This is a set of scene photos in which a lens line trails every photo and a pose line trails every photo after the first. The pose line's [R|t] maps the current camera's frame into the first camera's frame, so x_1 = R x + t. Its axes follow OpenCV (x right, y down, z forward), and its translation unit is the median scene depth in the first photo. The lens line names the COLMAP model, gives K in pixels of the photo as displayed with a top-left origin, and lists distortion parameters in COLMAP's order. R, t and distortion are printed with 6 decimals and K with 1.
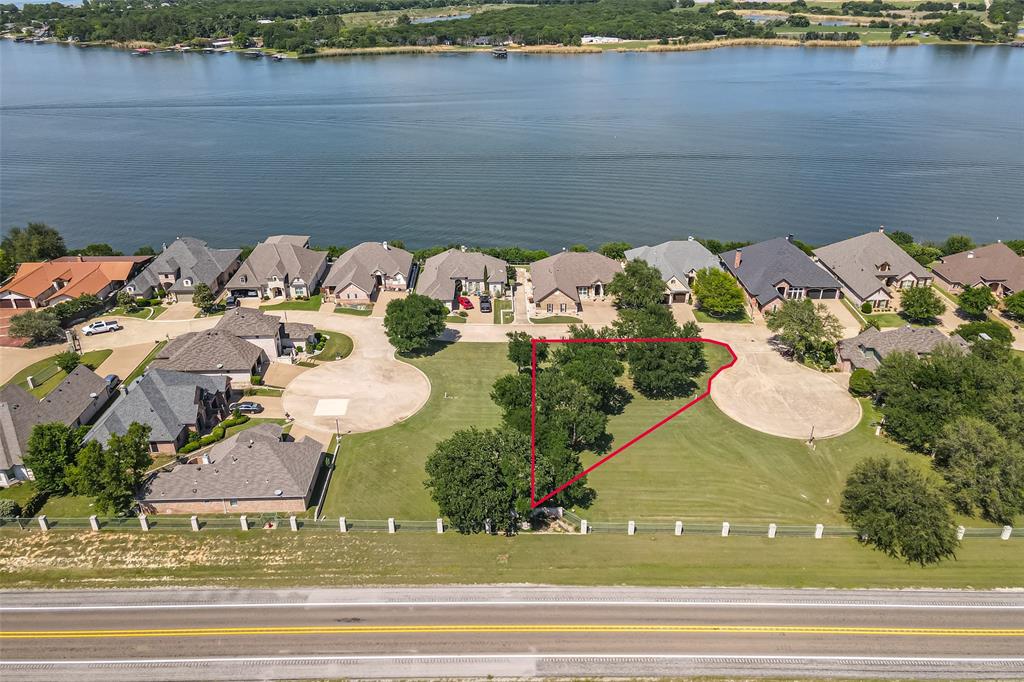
lens RADIAL K [[749.3, 0, 515.0], [0, 749.3, 339.2], [0, 0, 1]] dist [0.024867, 0.000406]
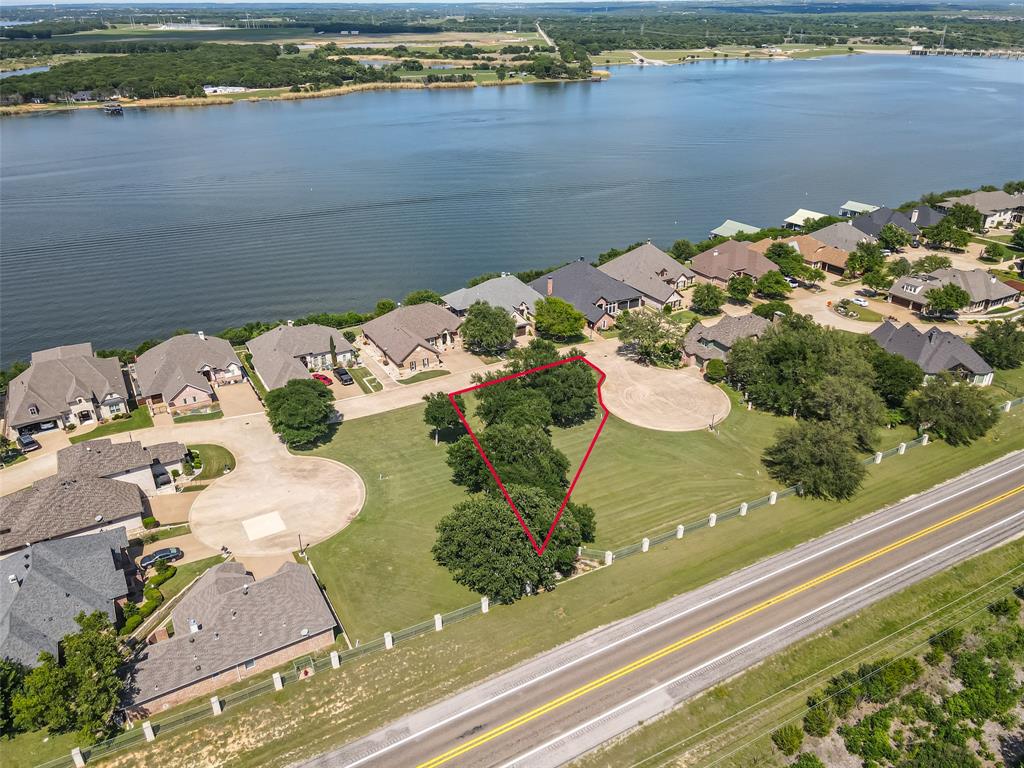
lens RADIAL K [[748.4, 0, 515.0], [0, 748.4, 384.2], [0, 0, 1]] dist [0.023999, 0.002217]
pose [[0.877691, -0.215880, 0.427848, -0.254853], [0.216199, 0.975143, 0.048517, -0.036709], [-0.427687, 0.049918, 0.902547, 0.074475]]
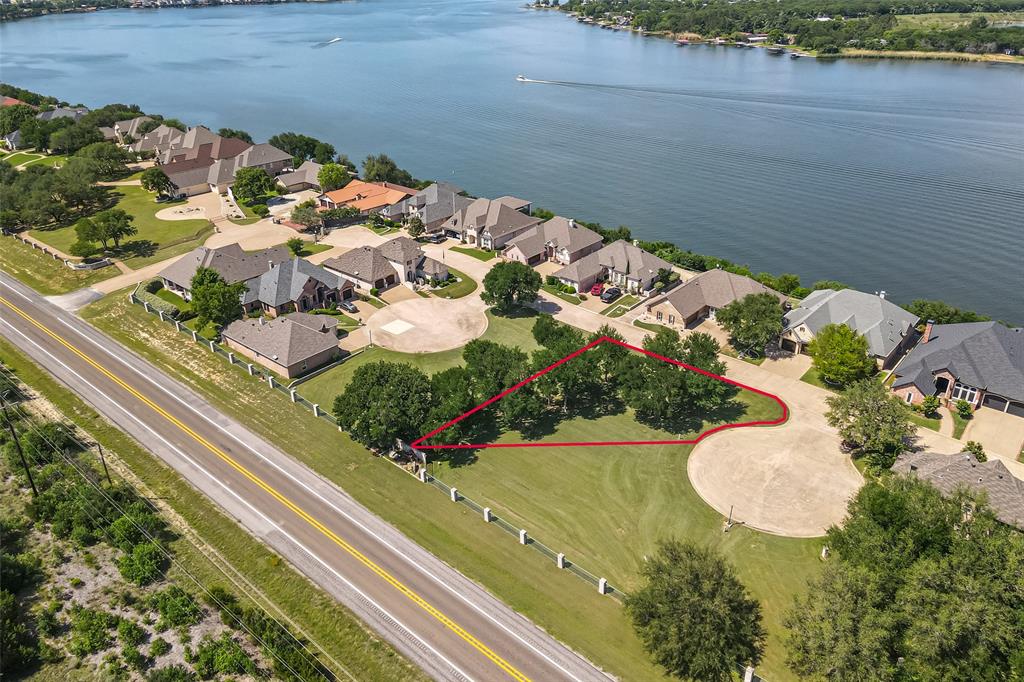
lens RADIAL K [[749.3, 0, 515.0], [0, 749.3, 339.2], [0, 0, 1]] dist [0.024867, 0.000406]
pose [[0.747193, 0.300692, -0.592694, 0.489491], [-0.298786, 0.948574, 0.104570, -0.058353], [0.593657, 0.098955, 0.798611, 0.114412]]
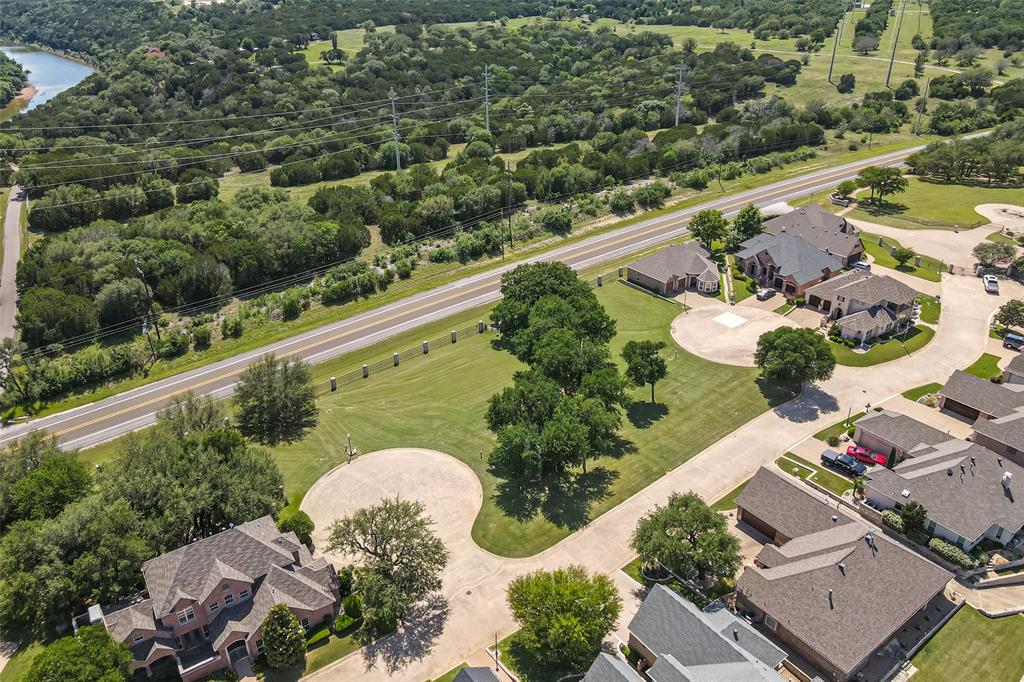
lens RADIAL K [[749.3, 0, 515.0], [0, 749.3, 339.2], [0, 0, 1]] dist [0.024867, 0.000406]
pose [[-0.813858, 0.287068, -0.505200, 0.497704], [-0.247287, 0.615662, 0.748204, -0.540185], [0.525818, 0.733862, -0.430073, 1.061392]]
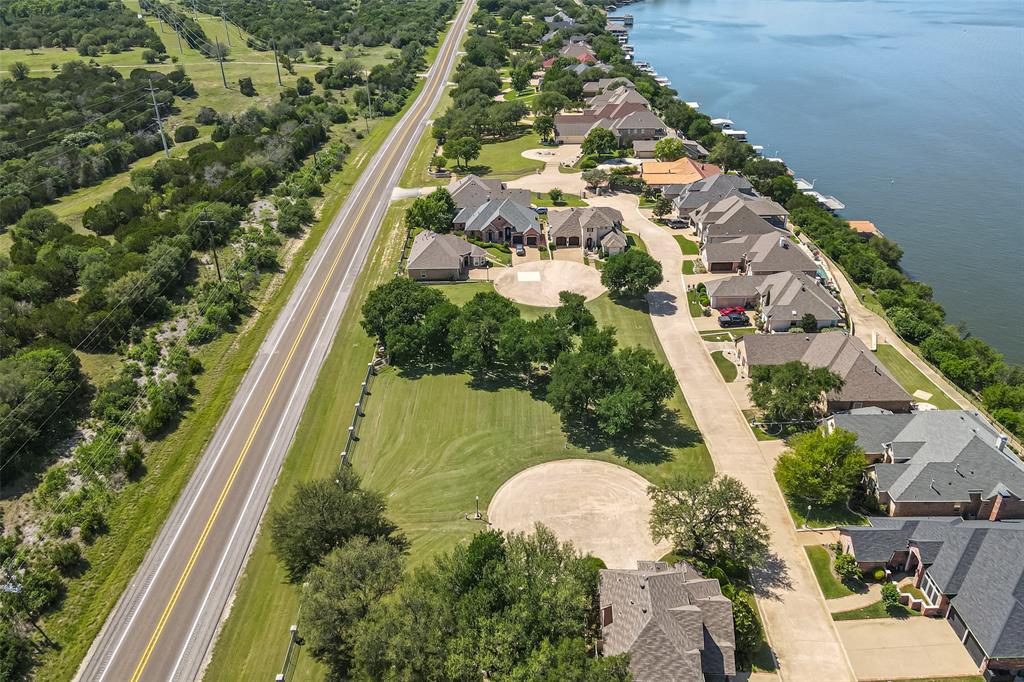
lens RADIAL K [[749.3, 0, 515.0], [0, 749.3, 339.2], [0, 0, 1]] dist [0.024867, 0.000406]
pose [[-0.010104, 0.475662, -0.879570, 0.789816], [-0.443650, 0.786169, 0.430248, -0.309135], [0.896143, 0.394568, 0.203084, 0.586525]]
